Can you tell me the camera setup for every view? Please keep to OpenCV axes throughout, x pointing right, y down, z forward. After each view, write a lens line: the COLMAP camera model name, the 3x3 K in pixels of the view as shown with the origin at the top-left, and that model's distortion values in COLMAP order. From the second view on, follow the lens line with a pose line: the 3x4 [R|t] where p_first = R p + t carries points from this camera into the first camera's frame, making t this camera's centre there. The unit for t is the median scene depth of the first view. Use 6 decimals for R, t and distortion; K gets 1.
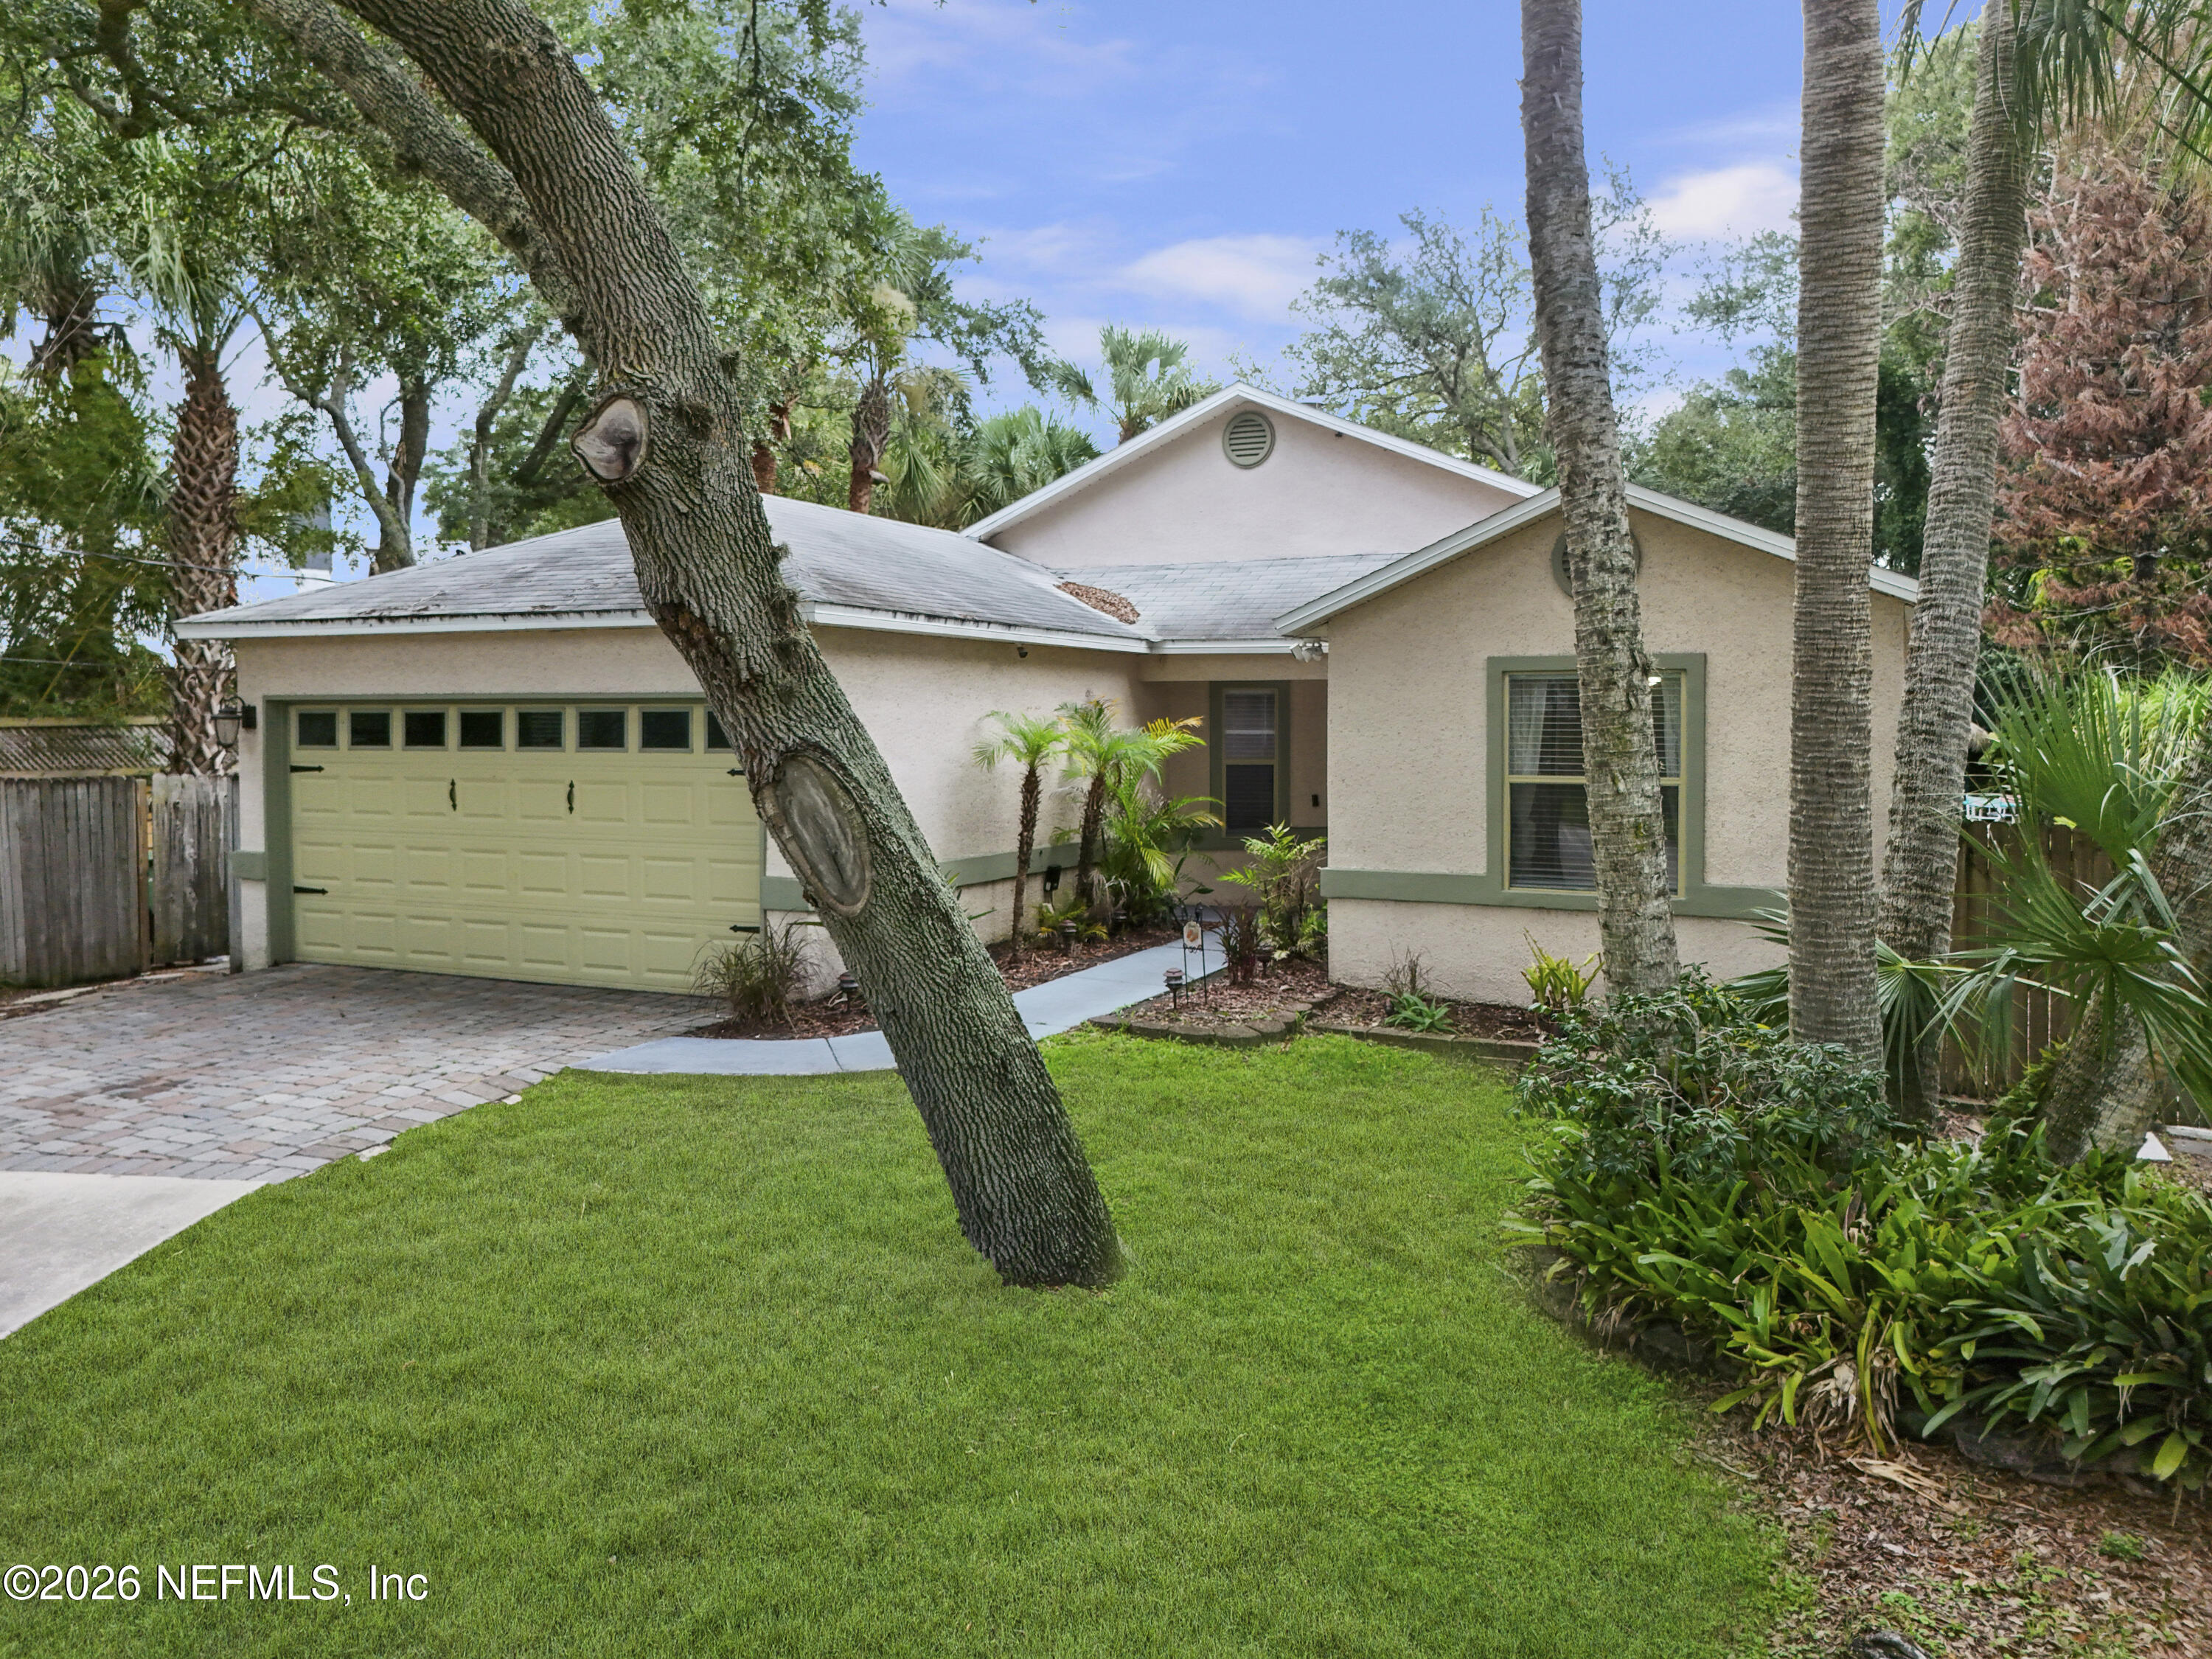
lens RADIAL K [[1537.6, 0, 1109.5], [0, 1537.6, 836.3], [0, 0, 1]] dist [0.042126, -0.000413]
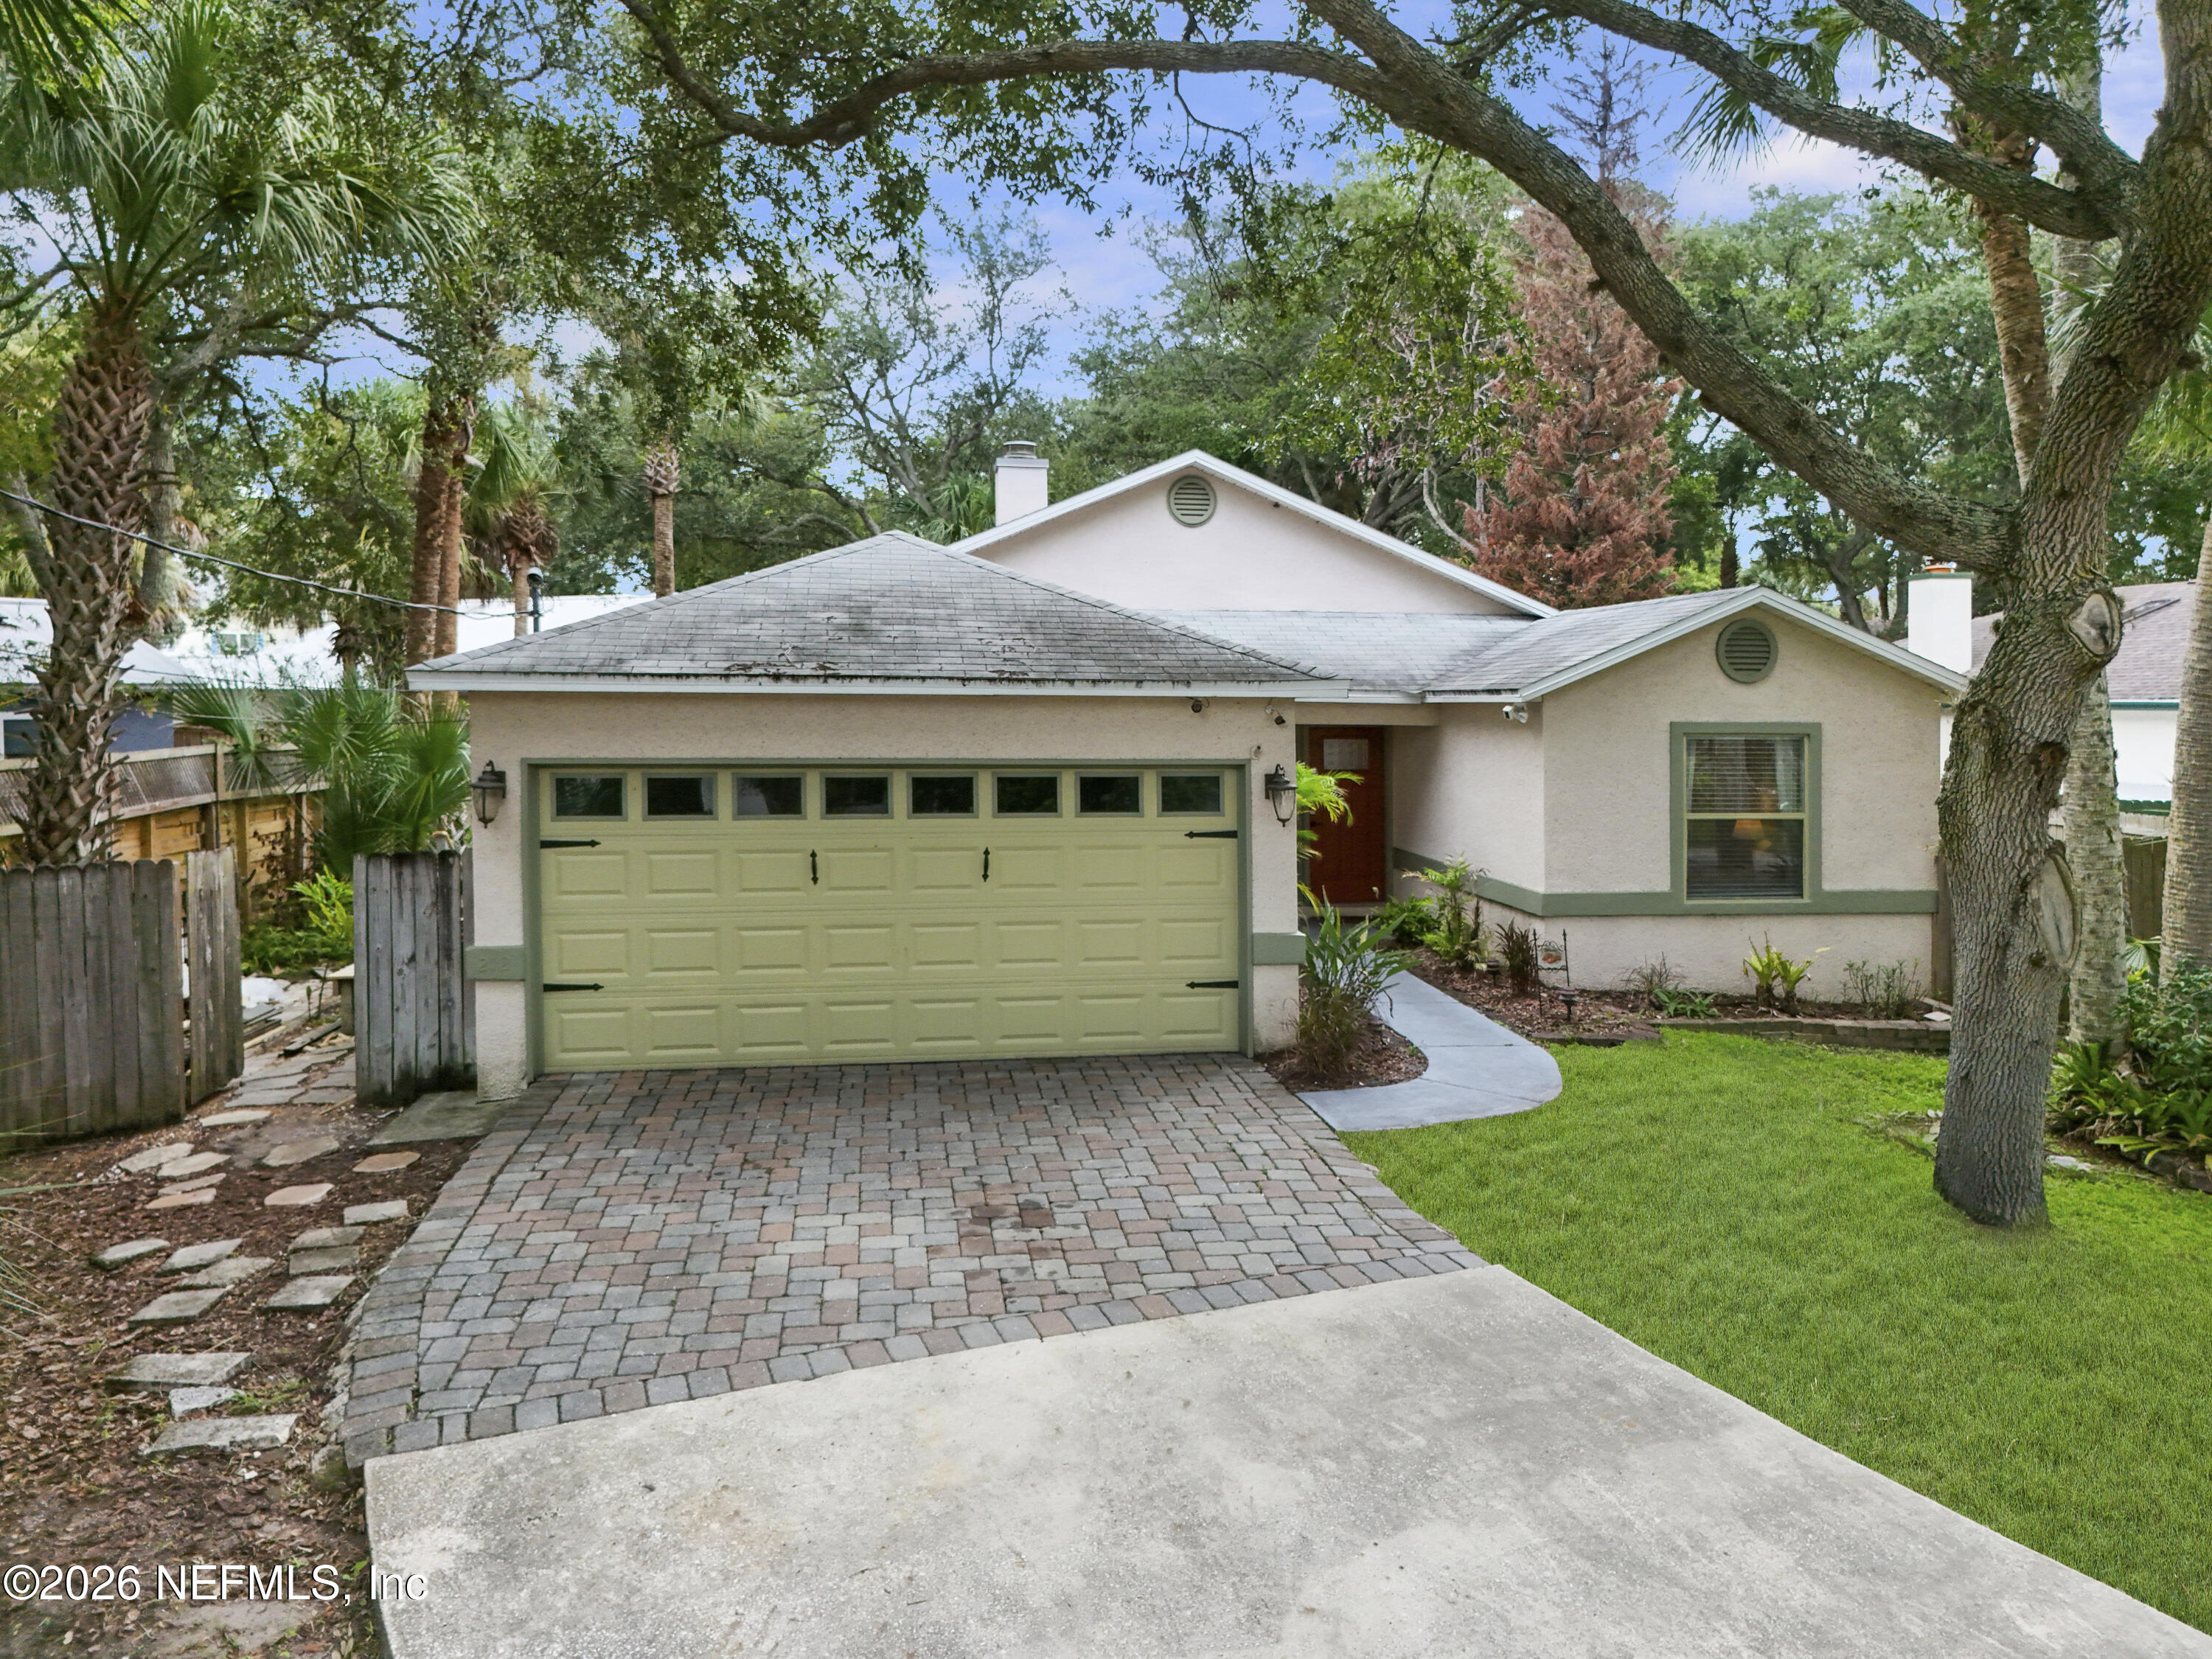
lens RADIAL K [[1537.6, 0, 1113.7], [0, 1537.6, 816.0], [0, 0, 1]] dist [0.042126, -0.000413]
pose [[0.848874, -0.033714, 0.527519, -0.775019], [0.035447, 0.999348, 0.006828, -0.058784], [-0.527406, 0.012903, 0.849516, 0.138839]]
